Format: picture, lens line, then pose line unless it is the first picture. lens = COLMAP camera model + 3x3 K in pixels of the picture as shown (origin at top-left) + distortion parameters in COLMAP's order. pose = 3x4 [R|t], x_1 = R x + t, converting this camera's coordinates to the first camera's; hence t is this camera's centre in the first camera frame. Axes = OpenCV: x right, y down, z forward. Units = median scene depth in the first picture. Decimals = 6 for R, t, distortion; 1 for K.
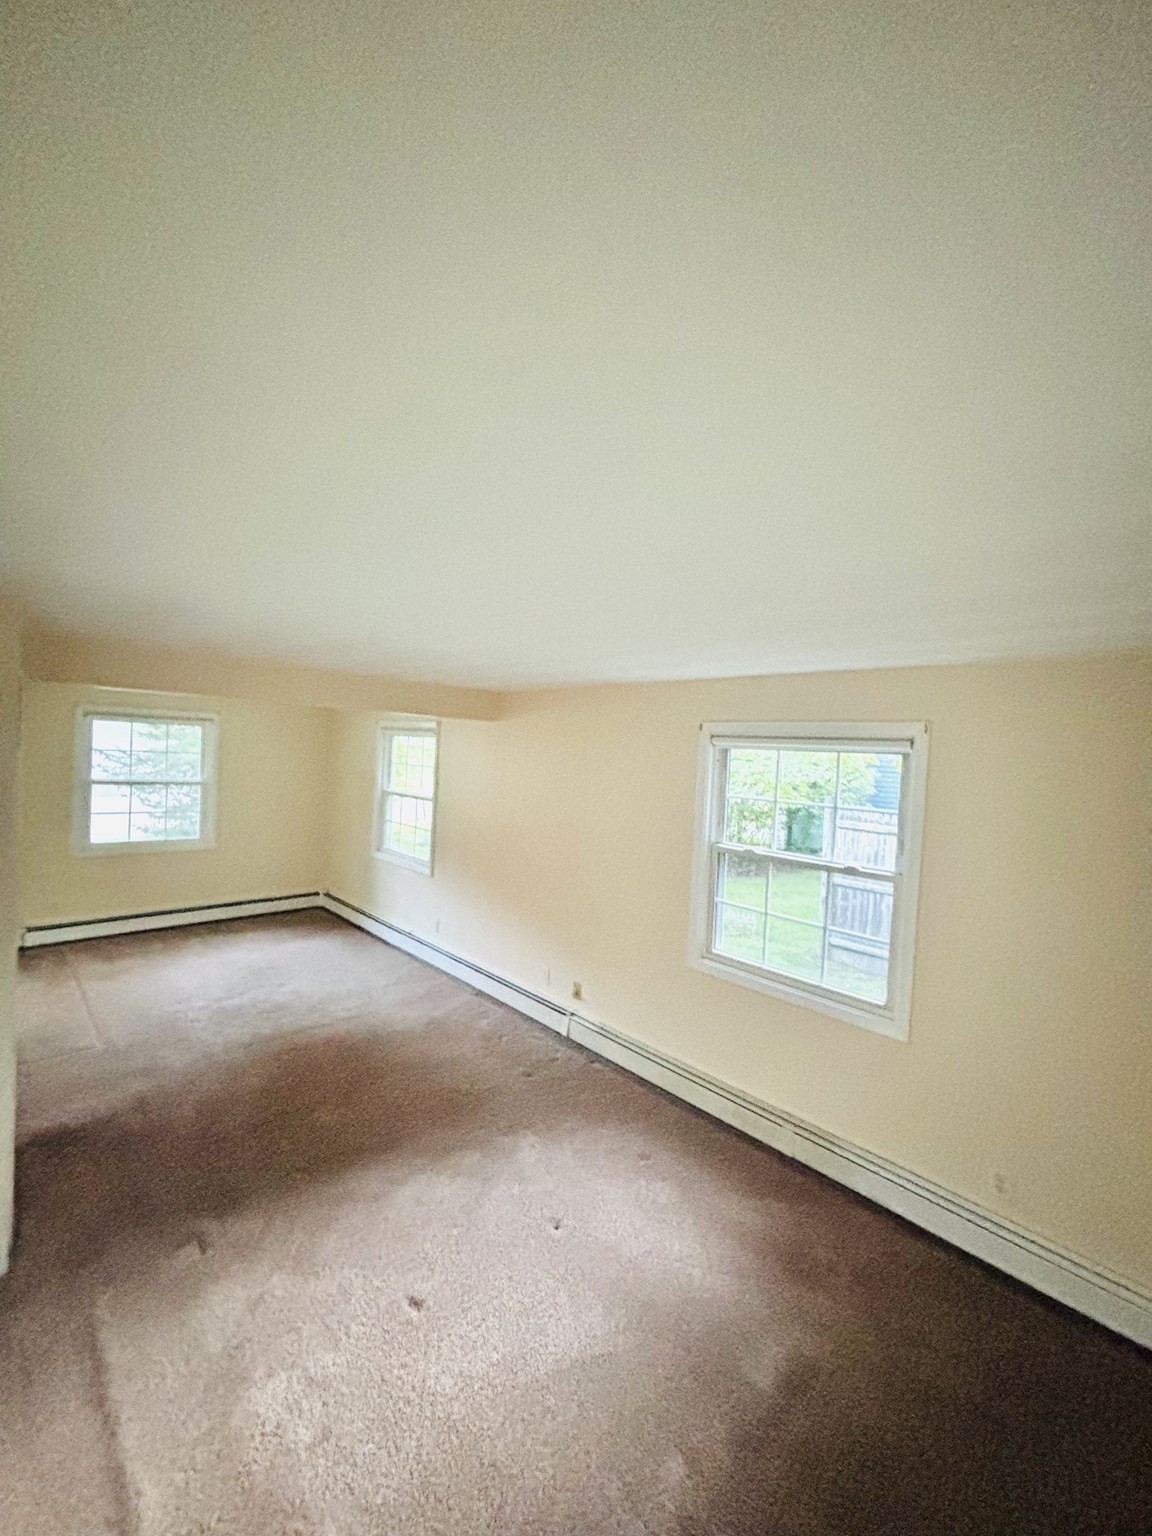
lens RADIAL K [[618.4, 0, 577.9], [0, 618.4, 768.3], [0, 0, 1]] dist [-0.002235, 0.000403]
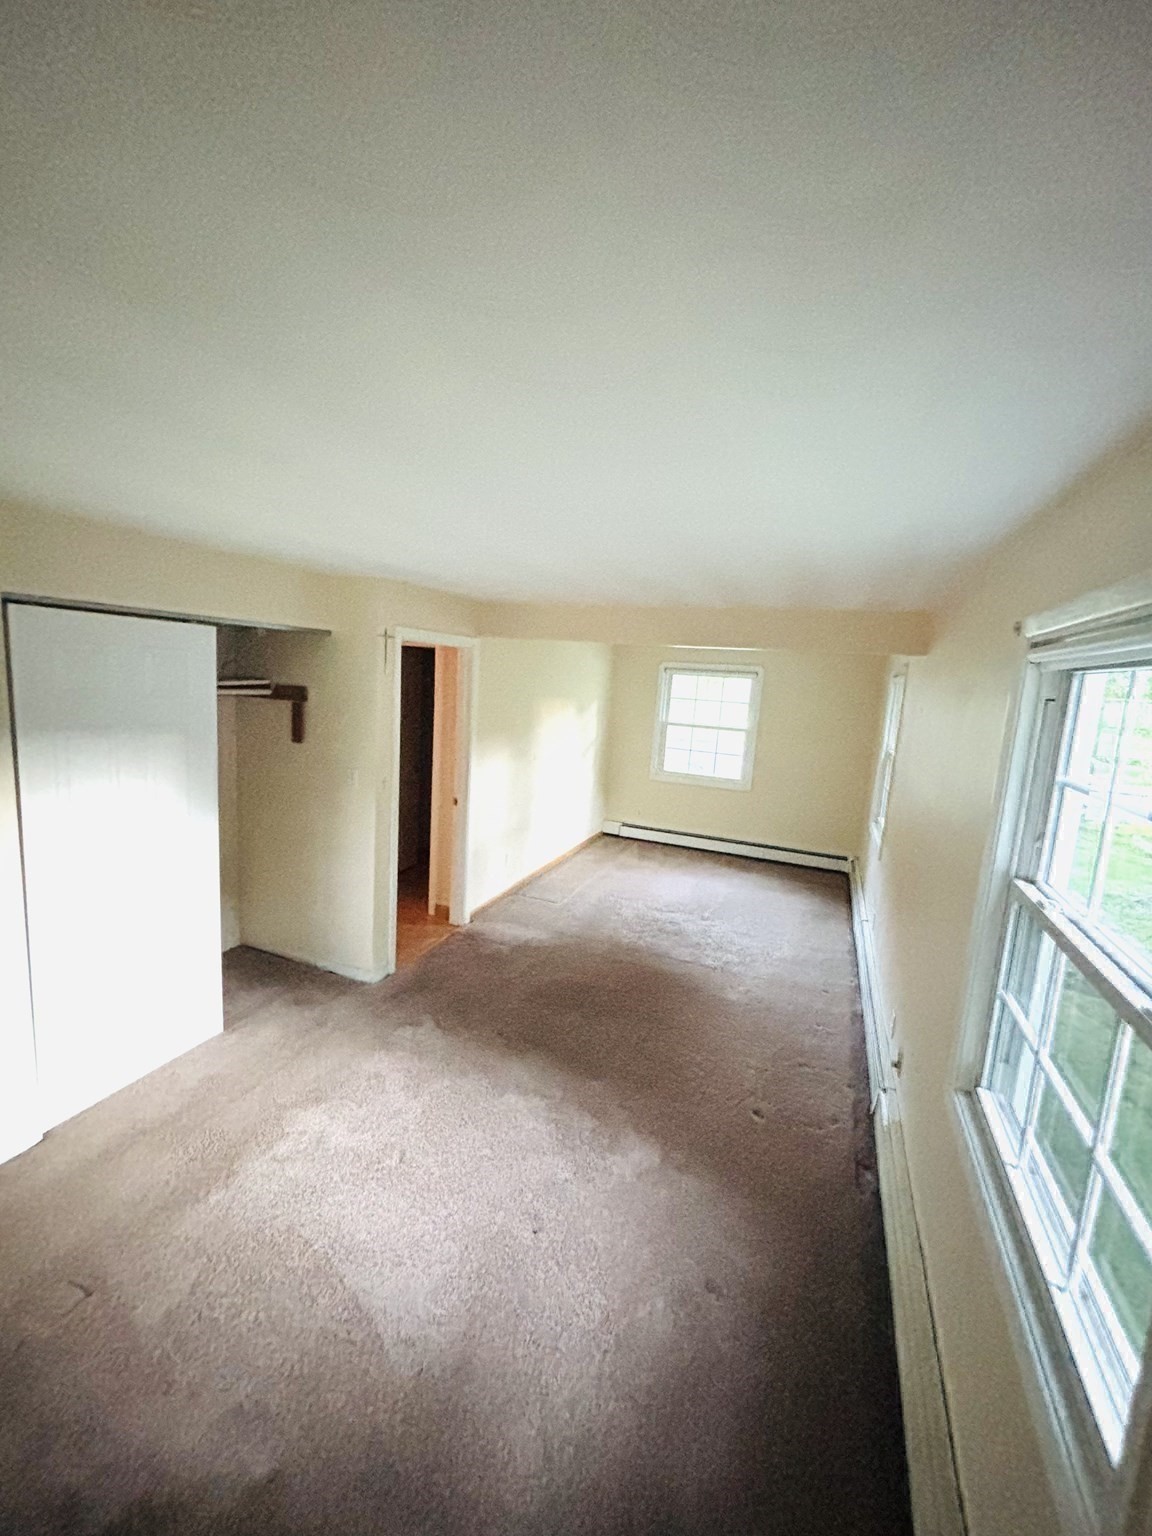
lens RADIAL K [[618.4, 0, 581.4], [0, 618.4, 762.3], [0, 0, 1]] dist [-0.002235, 0.000403]
pose [[0.397568, 0.100121, -0.912094, 0.354157], [-0.066557, 0.994557, 0.080161, 0.013748], [0.915156, 0.028836, 0.402068, 0.354643]]
